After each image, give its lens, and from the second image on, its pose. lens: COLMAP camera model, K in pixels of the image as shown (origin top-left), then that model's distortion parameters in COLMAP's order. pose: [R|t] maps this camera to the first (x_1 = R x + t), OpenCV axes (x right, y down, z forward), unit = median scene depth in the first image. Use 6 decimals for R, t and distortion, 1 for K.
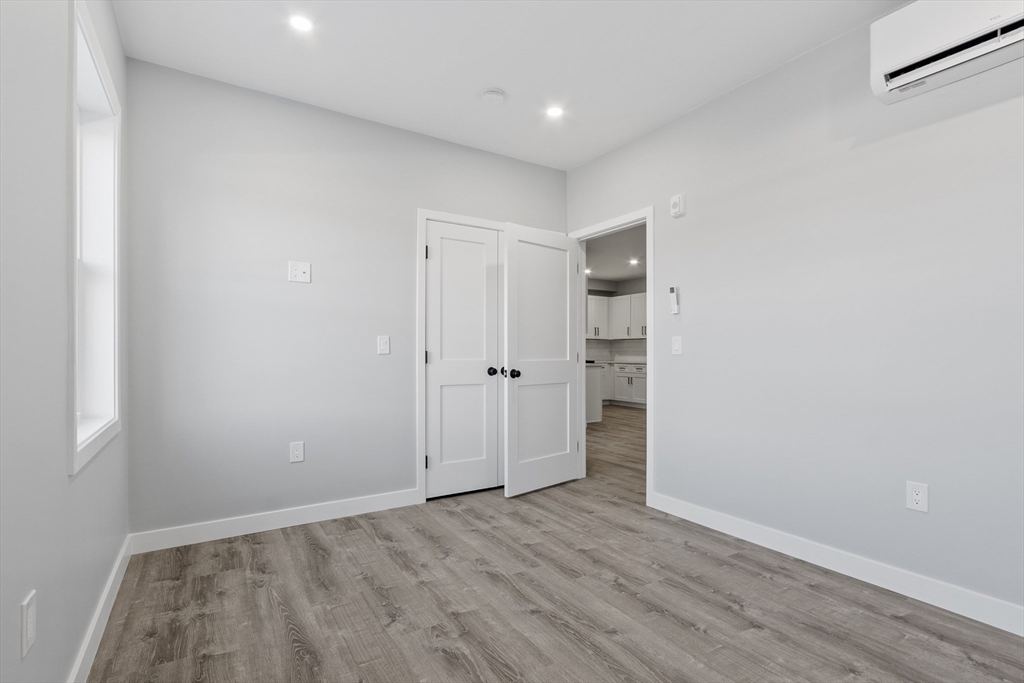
lens RADIAL K [[467.6, 0, 511.4], [0, 467.6, 346.9], [0, 0, 1]] dist [0.002040, -0.000579]
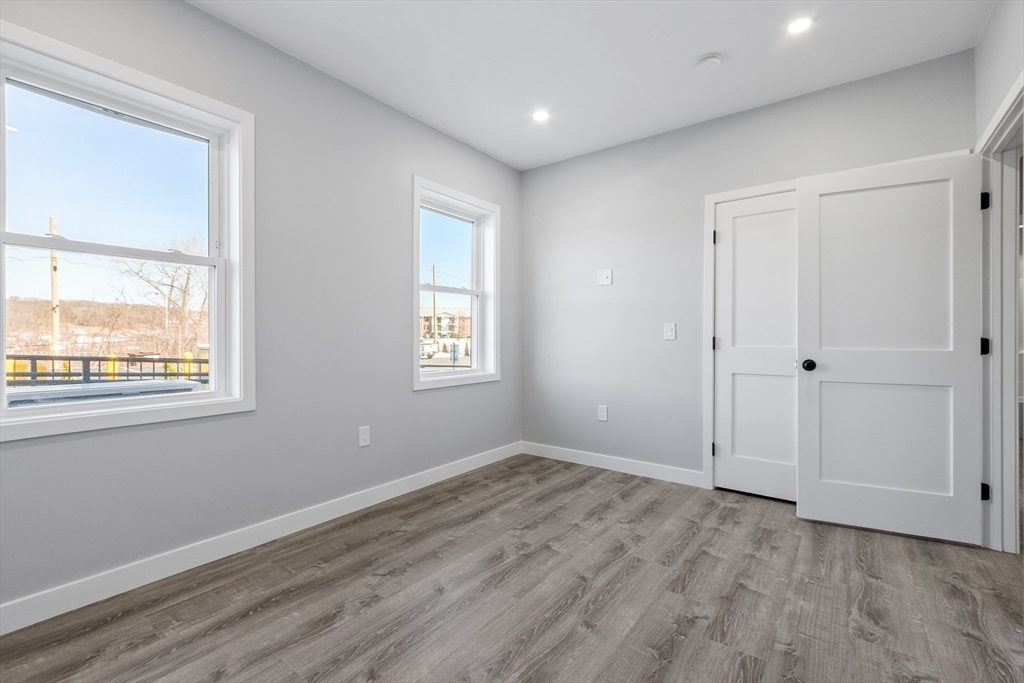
lens RADIAL K [[451.1, 0, 515.2], [0, 451.1, 337.7], [0, 0, 1]] dist [0.002931, -0.000736]
pose [[0.358276, -0.000480, -0.933616, 0.779685], [0.010024, 0.999944, 0.003333, 0.014068], [0.933562, -0.010552, 0.358261, 0.408084]]
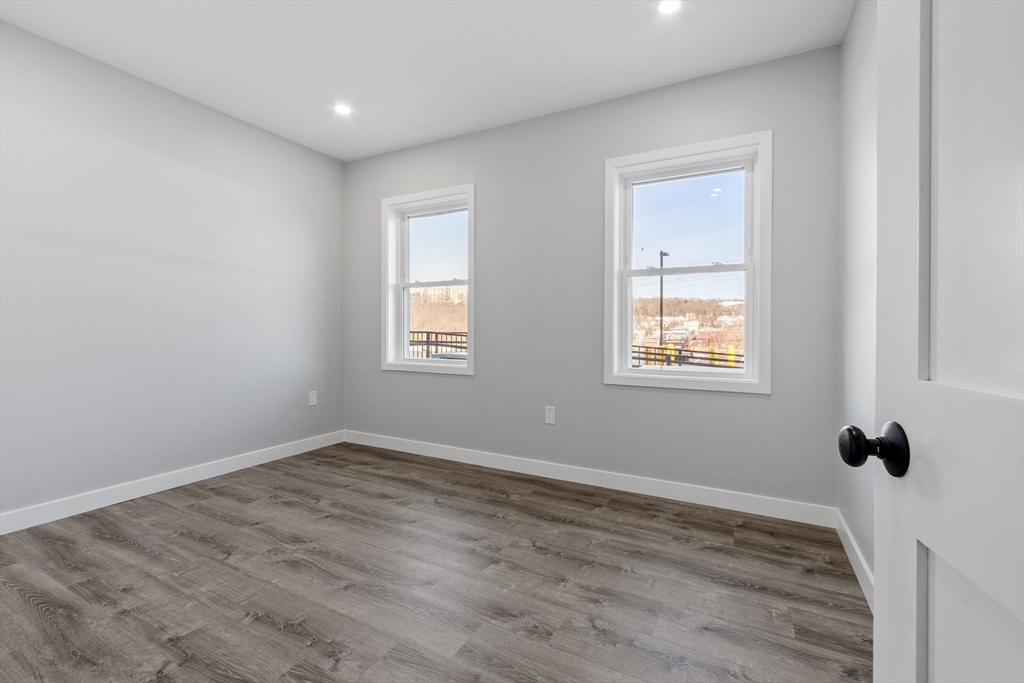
lens RADIAL K [[440.3, 0, 510.3], [0, 440.3, 337.2], [0, 0, 1]] dist [0.001960, -0.000218]
pose [[-0.868485, 0.001521, -0.495713, 0.300665], [-0.002119, 0.999975, 0.006781, 0.022301], [0.495711, 0.006939, -0.868460, 1.568959]]
